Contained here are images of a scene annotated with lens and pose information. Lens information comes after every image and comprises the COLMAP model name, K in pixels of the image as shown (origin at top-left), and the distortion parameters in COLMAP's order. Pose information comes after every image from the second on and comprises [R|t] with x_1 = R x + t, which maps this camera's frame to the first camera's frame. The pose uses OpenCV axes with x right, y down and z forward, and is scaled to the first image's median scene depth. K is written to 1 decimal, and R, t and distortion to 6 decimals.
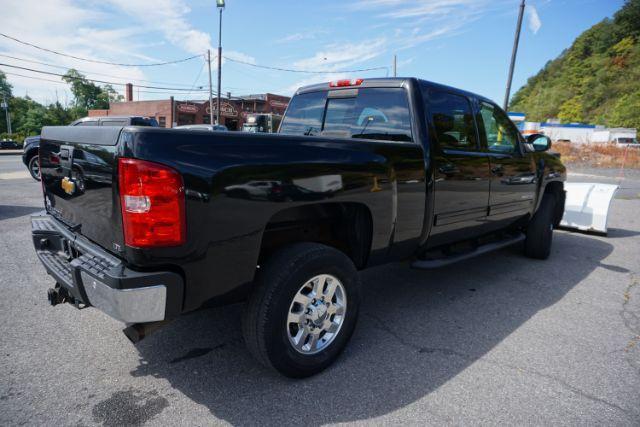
lens RADIAL K [[436.1, 0, 310.2], [0, 436.1, 211.5], [0, 0, 1]] dist [-0.023591, 0.024063]
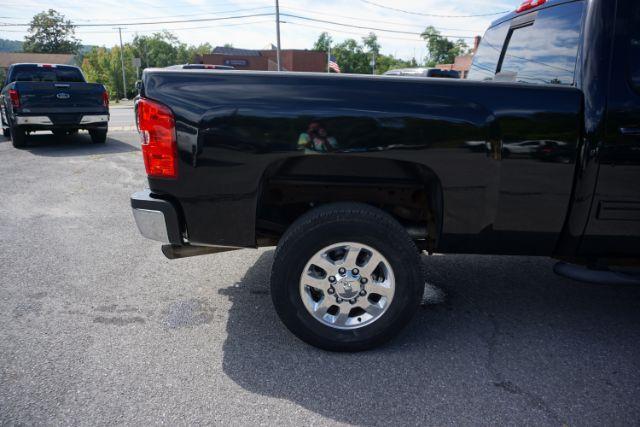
lens RADIAL K [[440.0, 0, 321.1], [0, 440.0, 213.4], [0, 0, 1]] dist [-0.042249, 0.007948]
pose [[0.728750, 0.179172, -0.660924, 0.427897], [-0.112347, 0.983368, 0.142709, -0.019933], [0.675501, -0.029747, 0.736759, 0.270570]]
